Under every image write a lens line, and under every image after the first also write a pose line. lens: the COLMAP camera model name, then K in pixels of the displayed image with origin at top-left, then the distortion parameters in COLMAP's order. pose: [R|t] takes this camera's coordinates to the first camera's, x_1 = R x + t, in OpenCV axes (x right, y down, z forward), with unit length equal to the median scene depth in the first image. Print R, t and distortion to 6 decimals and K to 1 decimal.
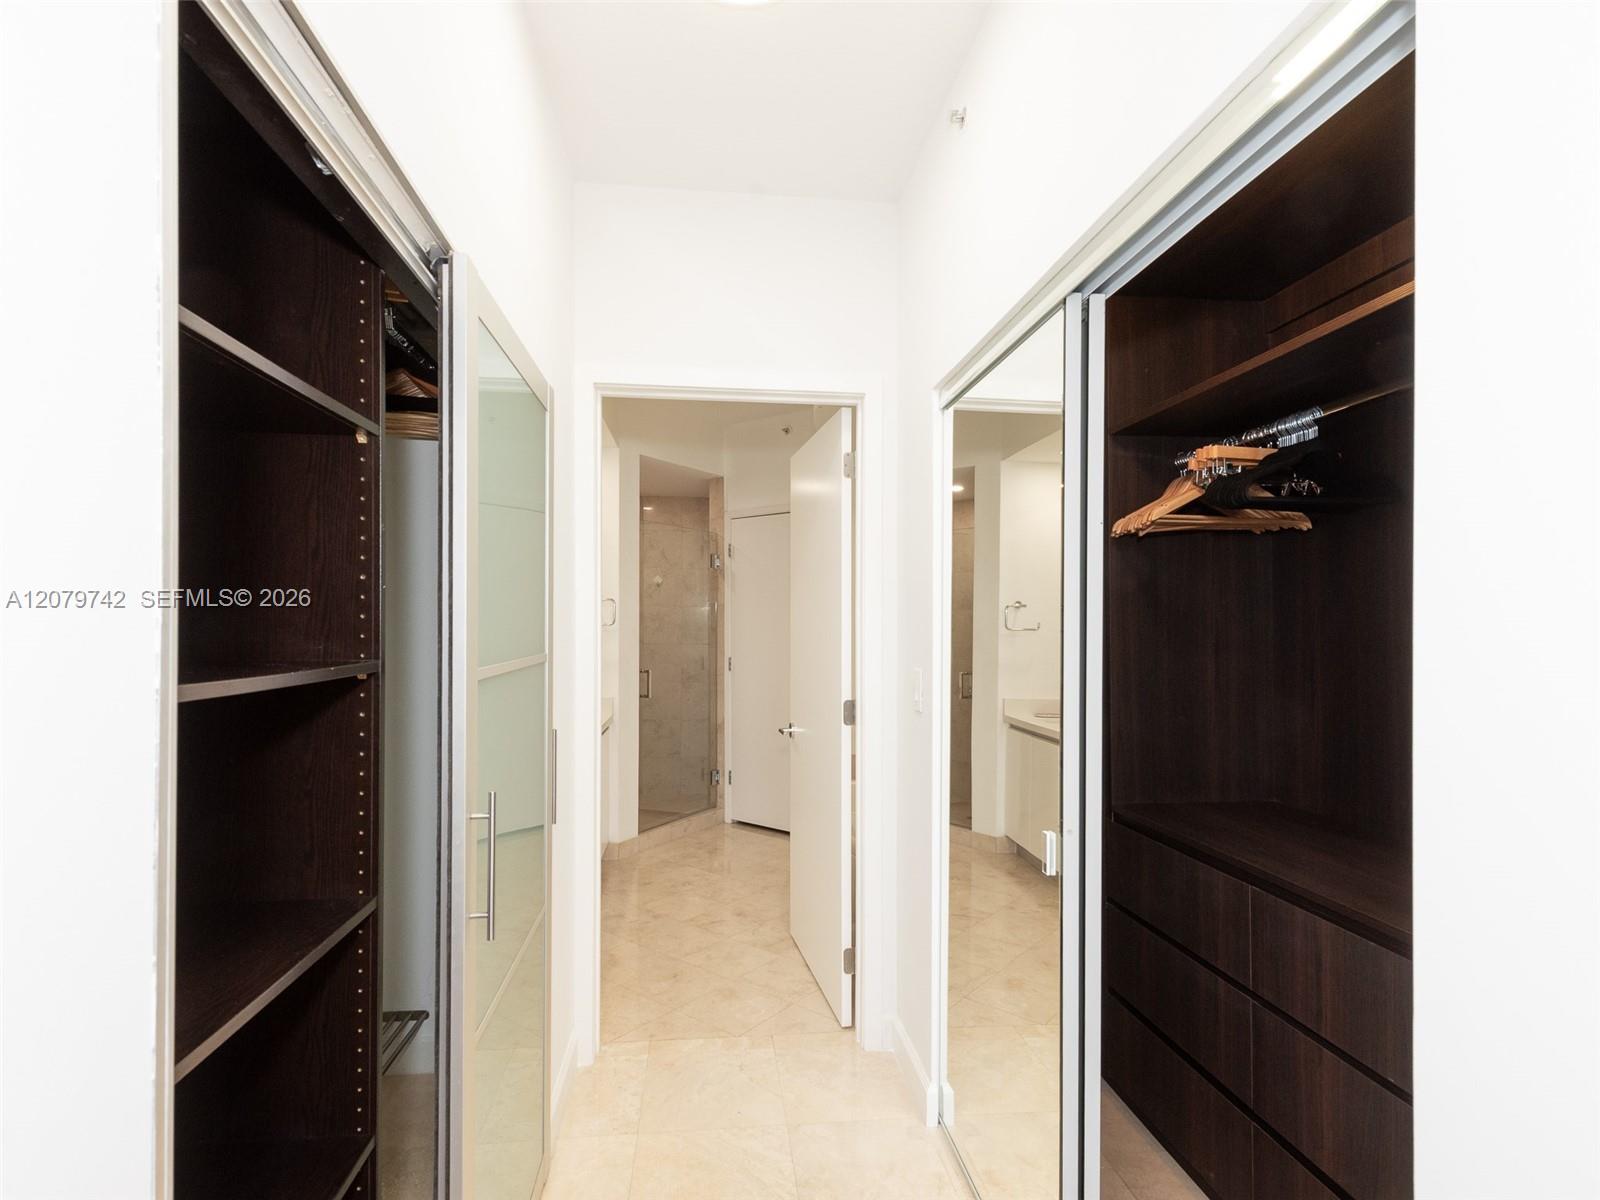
lens RADIAL K [[805.3, 0, 800.0], [0, 805.3, 600.0], [0, 0, 1]] dist [0.020583, -0.002398]
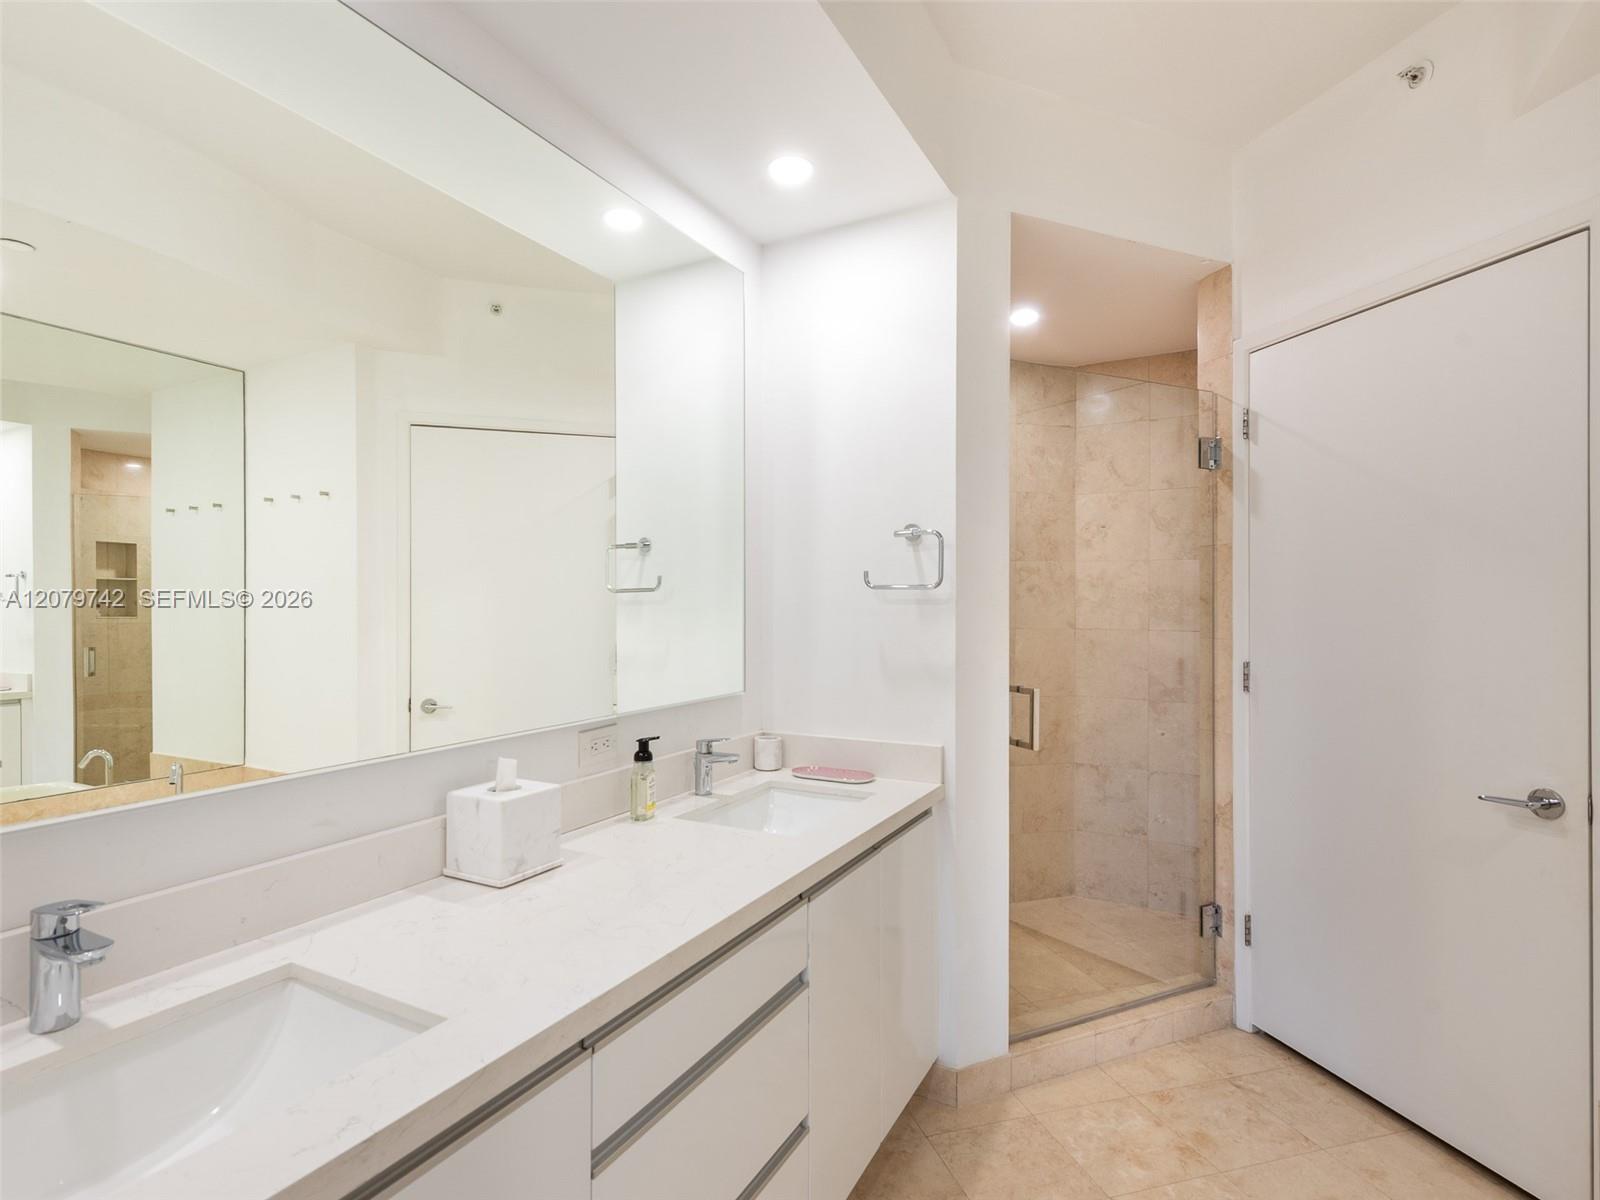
lens RADIAL K [[805.3, 0, 800.0], [0, 805.3, 600.0], [0, 0, 1]] dist [0.020583, -0.002398]
pose [[0.811621, -0.000737, -0.584185, -0.024996], [0.017292, 0.999591, 0.022764, 0.022525], [0.583929, -0.028577, 0.811302, 0.490393]]
